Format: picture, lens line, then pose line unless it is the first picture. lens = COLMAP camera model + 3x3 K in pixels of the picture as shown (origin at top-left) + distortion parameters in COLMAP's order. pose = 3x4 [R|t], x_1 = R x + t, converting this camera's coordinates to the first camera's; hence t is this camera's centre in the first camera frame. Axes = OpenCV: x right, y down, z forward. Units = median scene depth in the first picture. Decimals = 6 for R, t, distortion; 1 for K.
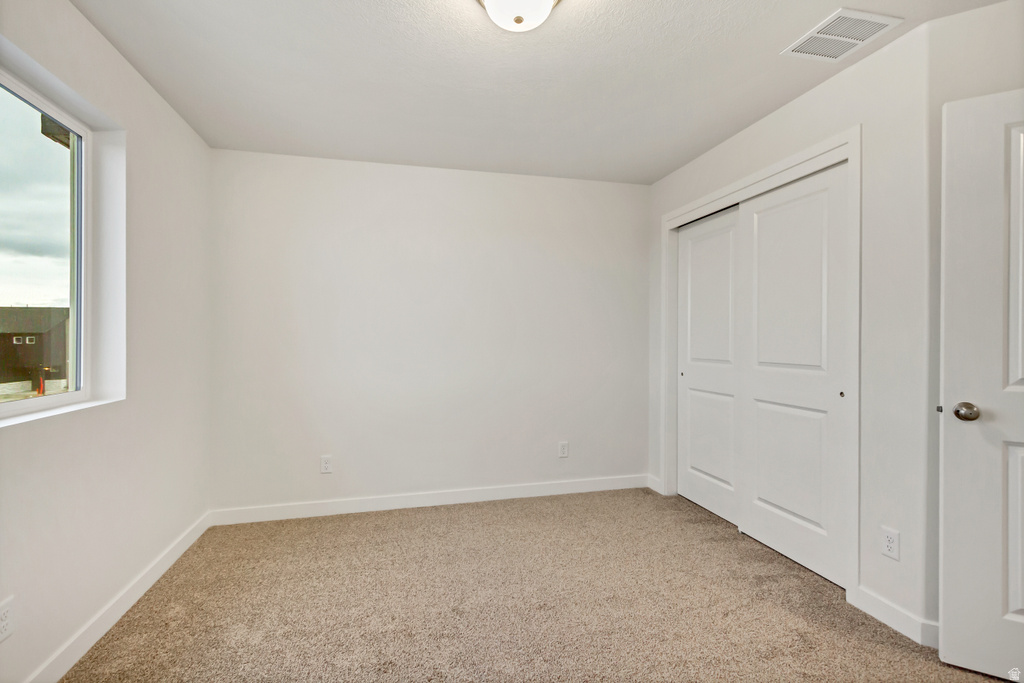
lens RADIAL K [[469.1, 0, 510.8], [0, 469.1, 339.2], [0, 0, 1]] dist [0.001385, -0.000324]
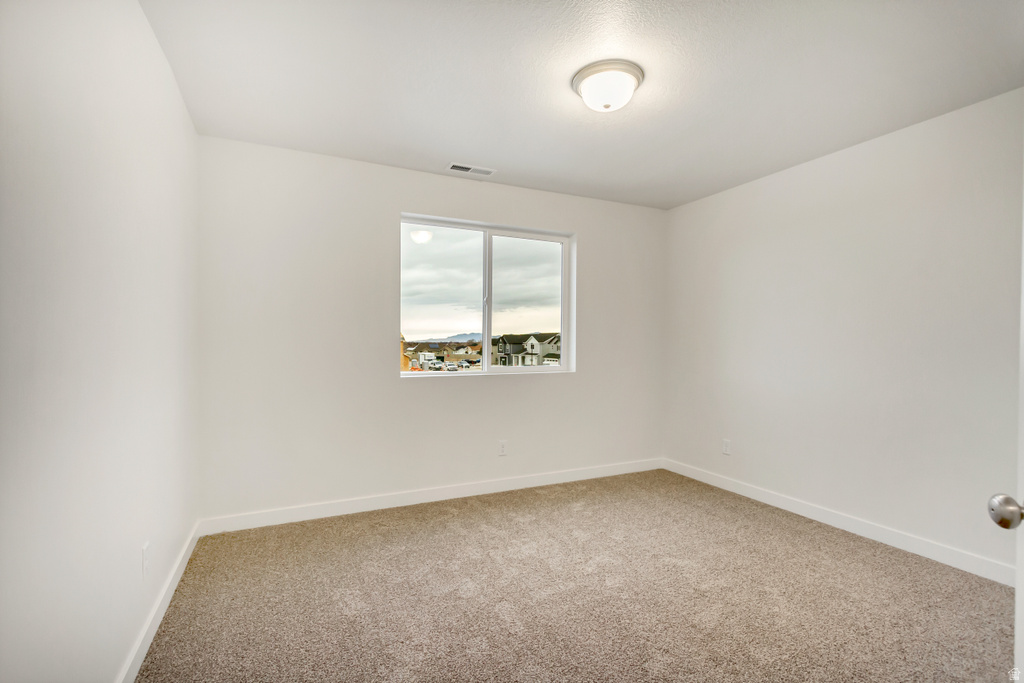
lens RADIAL K [[469.1, 0, 512.6], [0, 469.1, 340.2], [0, 0, 1]] dist [0.001385, -0.000324]
pose [[0.209956, 0.006321, -0.977690, 0.751428], [-0.004101, 0.999976, 0.005584, -0.009763], [0.977702, 0.002837, 0.209977, 0.250202]]
